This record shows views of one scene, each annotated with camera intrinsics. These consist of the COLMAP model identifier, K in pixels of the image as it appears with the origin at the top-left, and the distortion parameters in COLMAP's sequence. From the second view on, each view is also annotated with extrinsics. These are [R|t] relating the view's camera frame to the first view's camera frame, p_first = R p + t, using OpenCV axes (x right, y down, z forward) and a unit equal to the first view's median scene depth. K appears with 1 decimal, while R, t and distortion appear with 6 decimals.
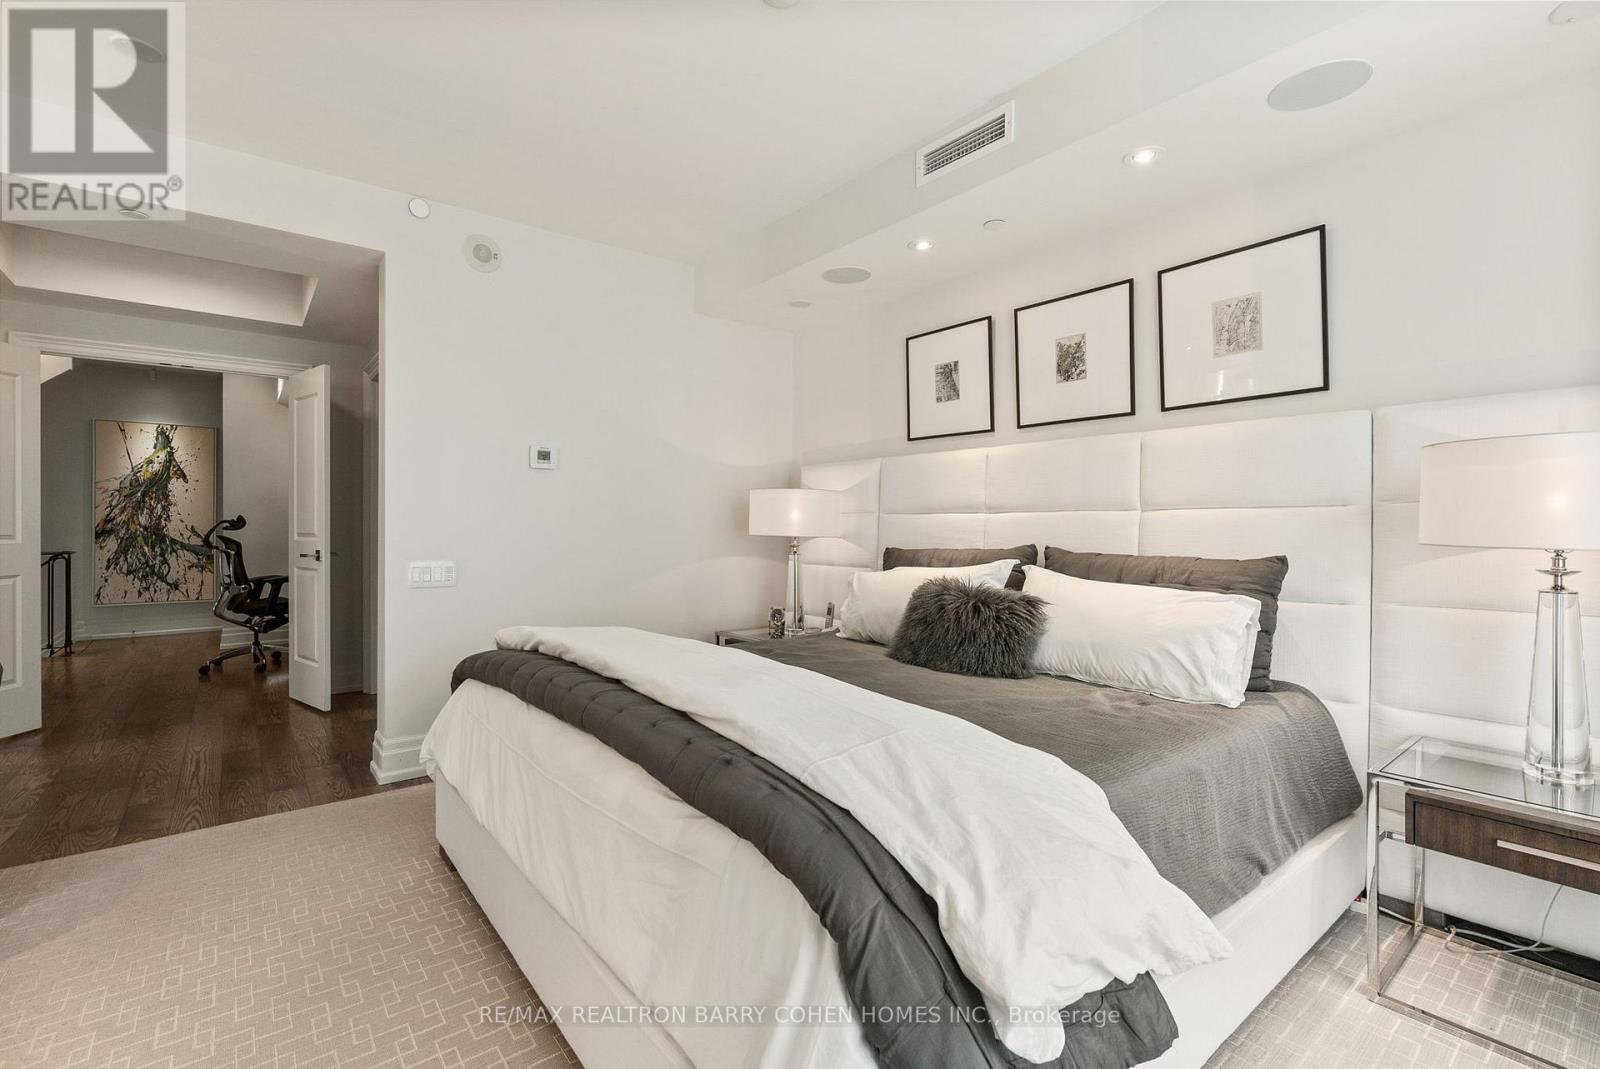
lens RADIAL K [[728.8, 0, 798.3], [0, 728.8, 522.7], [0, 0, 1]] dist [-0.000381, 0.000557]
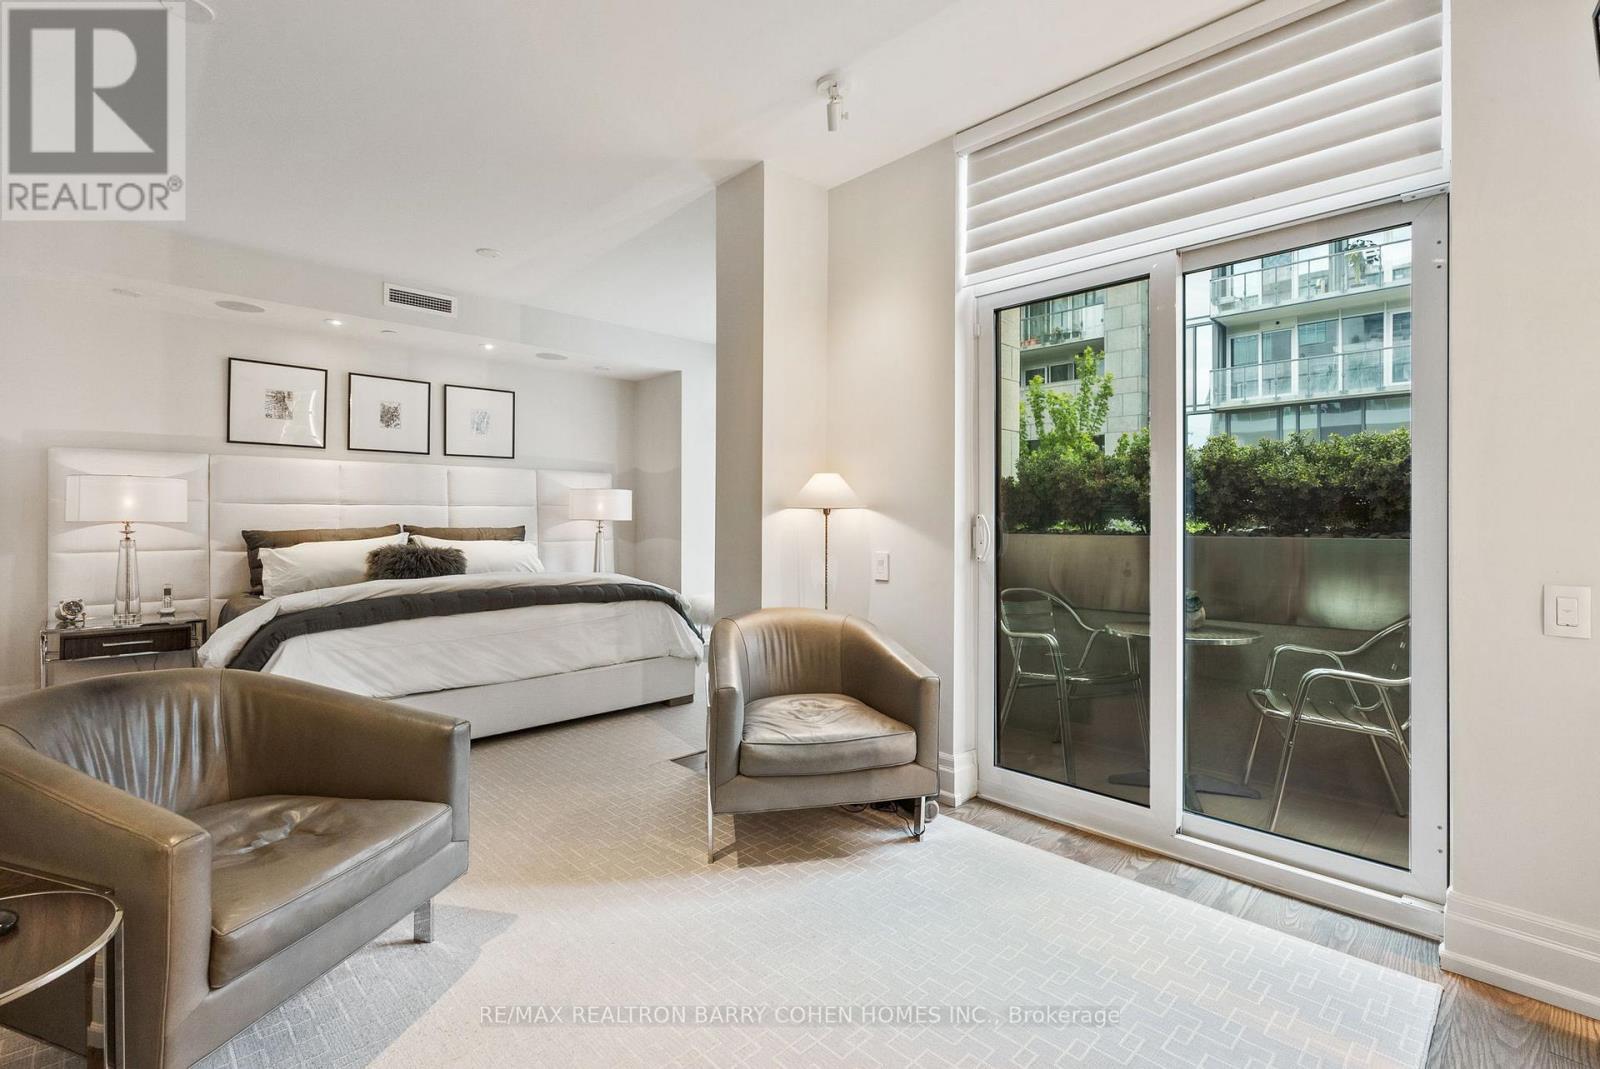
lens RADIAL K [[728.8, 0, 798.3], [0, 728.8, 522.7], [0, 0, 1]] dist [-0.000381, 0.000557]
pose [[-0.102342, -0.015271, 0.994632, -1.372173], [-0.011102, 0.999837, 0.014208, -0.007617], [-0.994687, -0.009588, -0.102495, 0.214178]]
